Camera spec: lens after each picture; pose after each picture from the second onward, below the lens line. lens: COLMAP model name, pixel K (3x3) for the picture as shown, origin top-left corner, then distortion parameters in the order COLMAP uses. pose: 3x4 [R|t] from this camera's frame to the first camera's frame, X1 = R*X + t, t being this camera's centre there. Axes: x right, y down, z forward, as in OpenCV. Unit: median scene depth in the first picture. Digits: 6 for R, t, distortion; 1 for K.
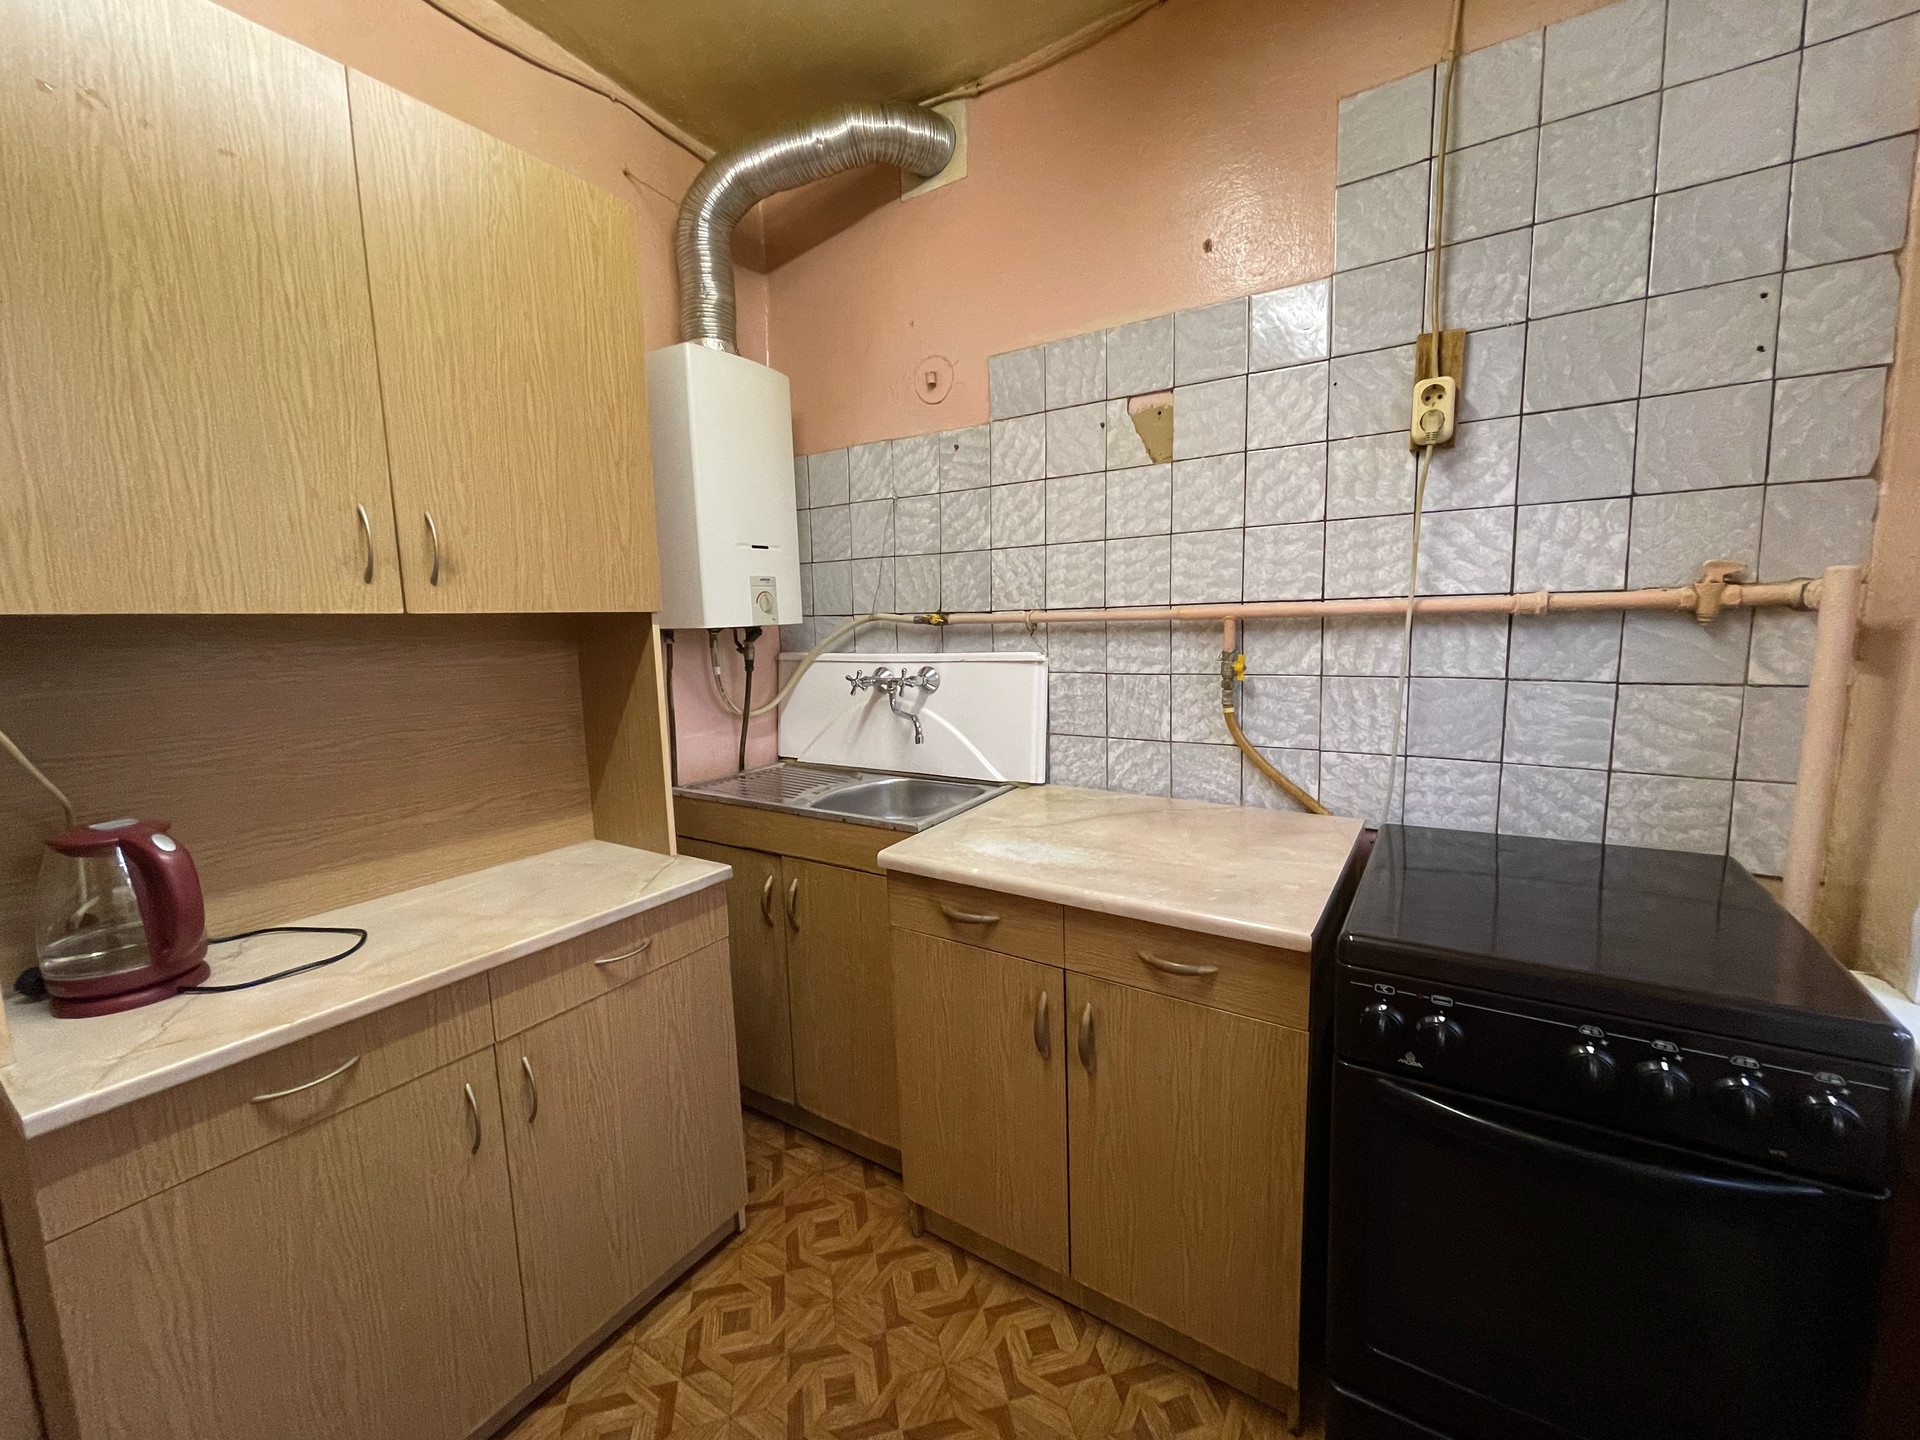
lens RADIAL K [[779.4, 0, 948.3], [0, 779.4, 716.8], [0, 0, 1]] dist [-0.002568, 0.000565]
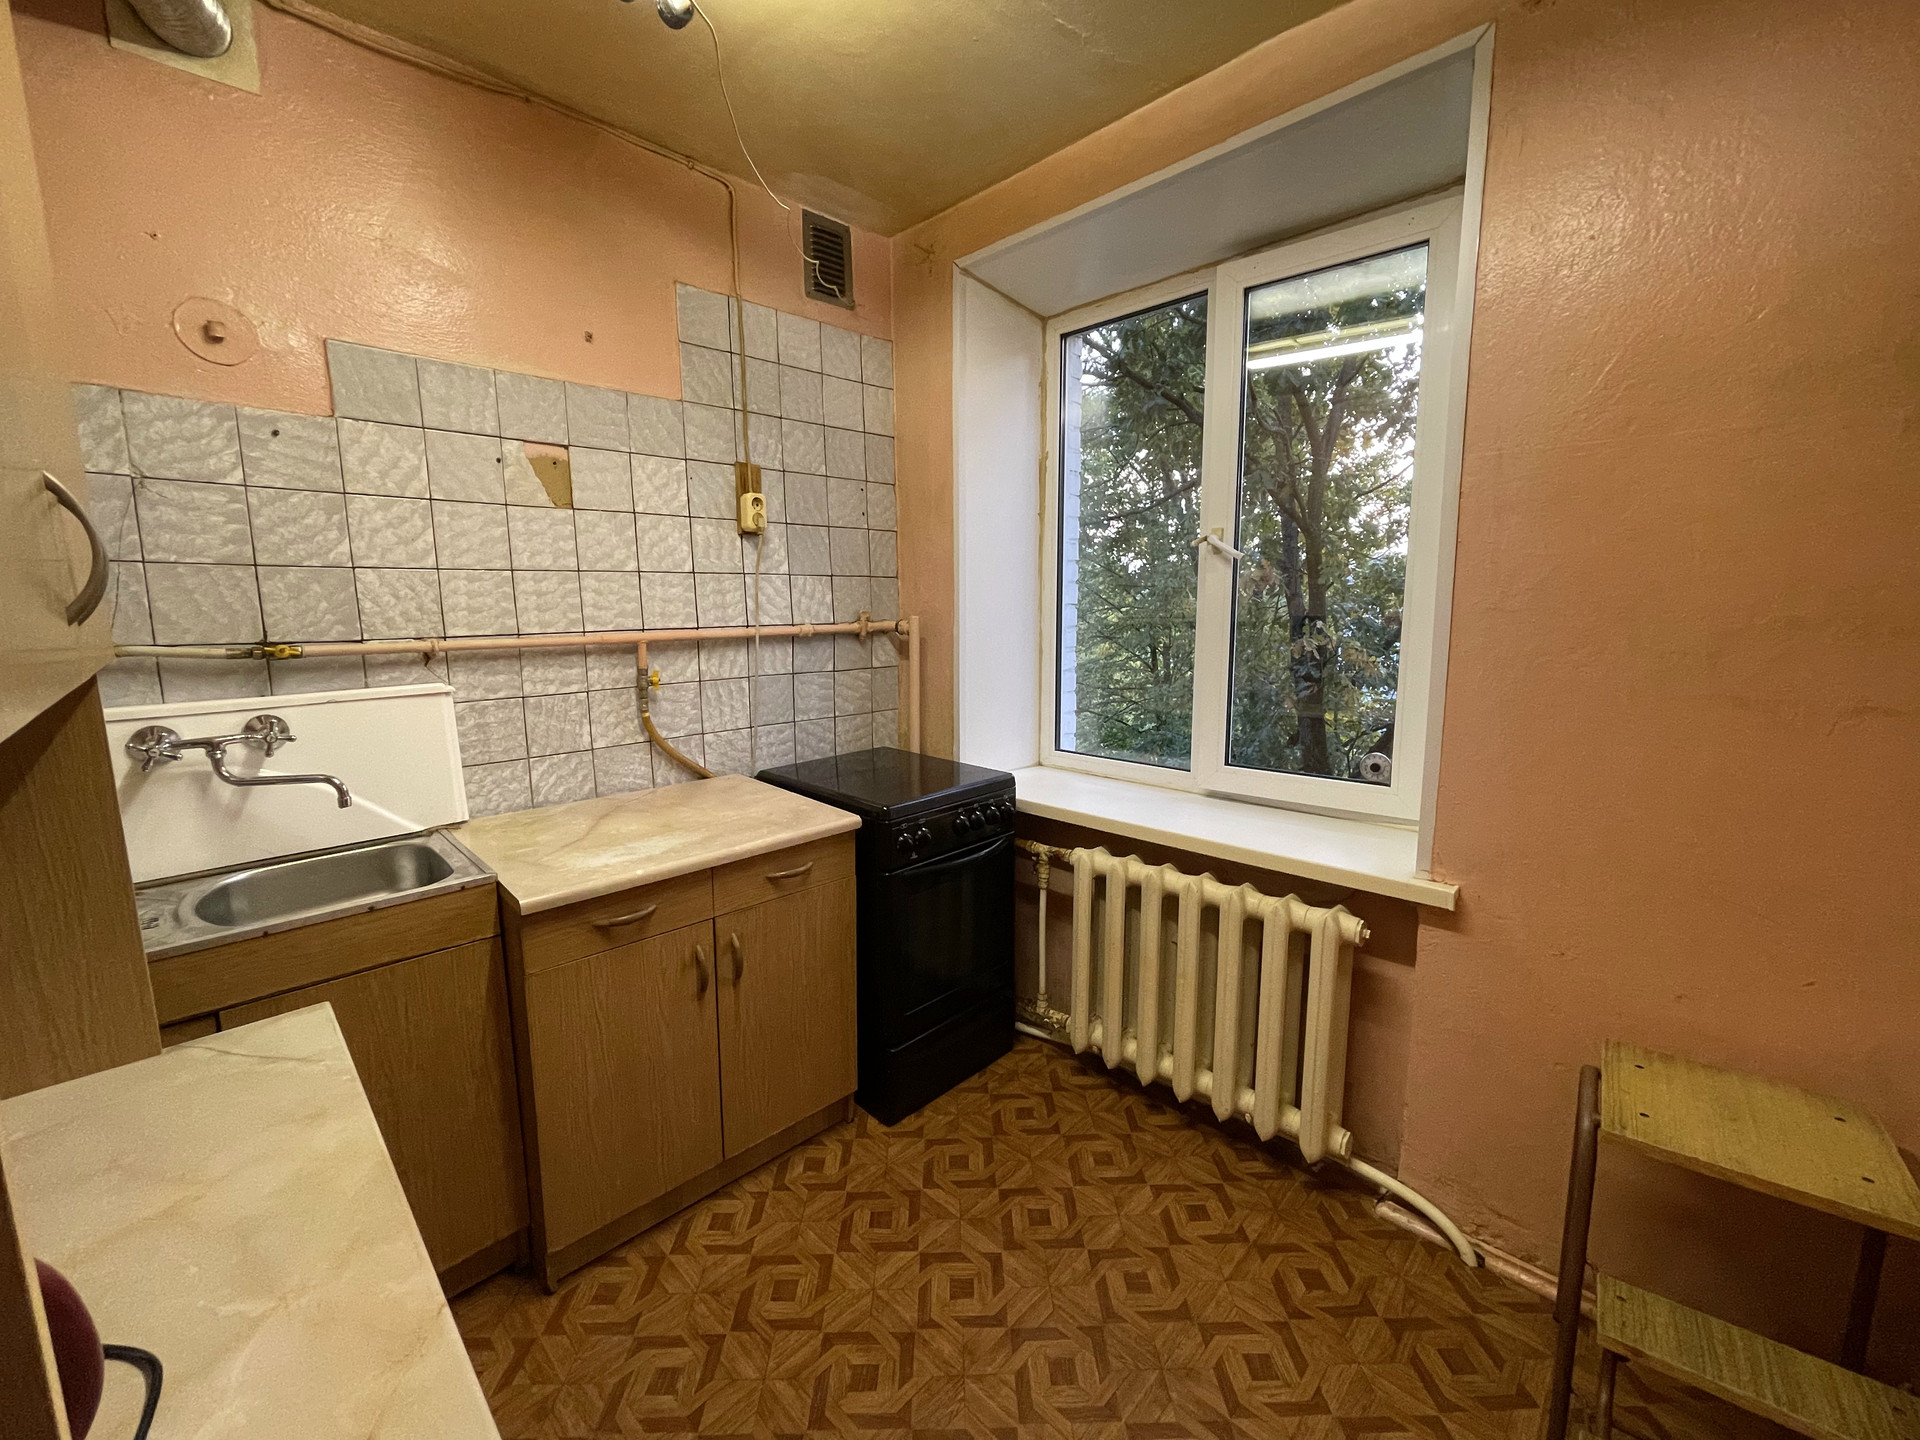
lens RADIAL K [[791.0, 0, 960.0], [0, 791.0, 720.0], [0, 0, 1]] dist [0.001389, -0.000279]
pose [[0.201440, -0.122428, 0.971820, -0.782384], [0.128021, 0.986938, 0.097797, -0.059434], [-0.971099, 0.104713, 0.214482, 0.224361]]
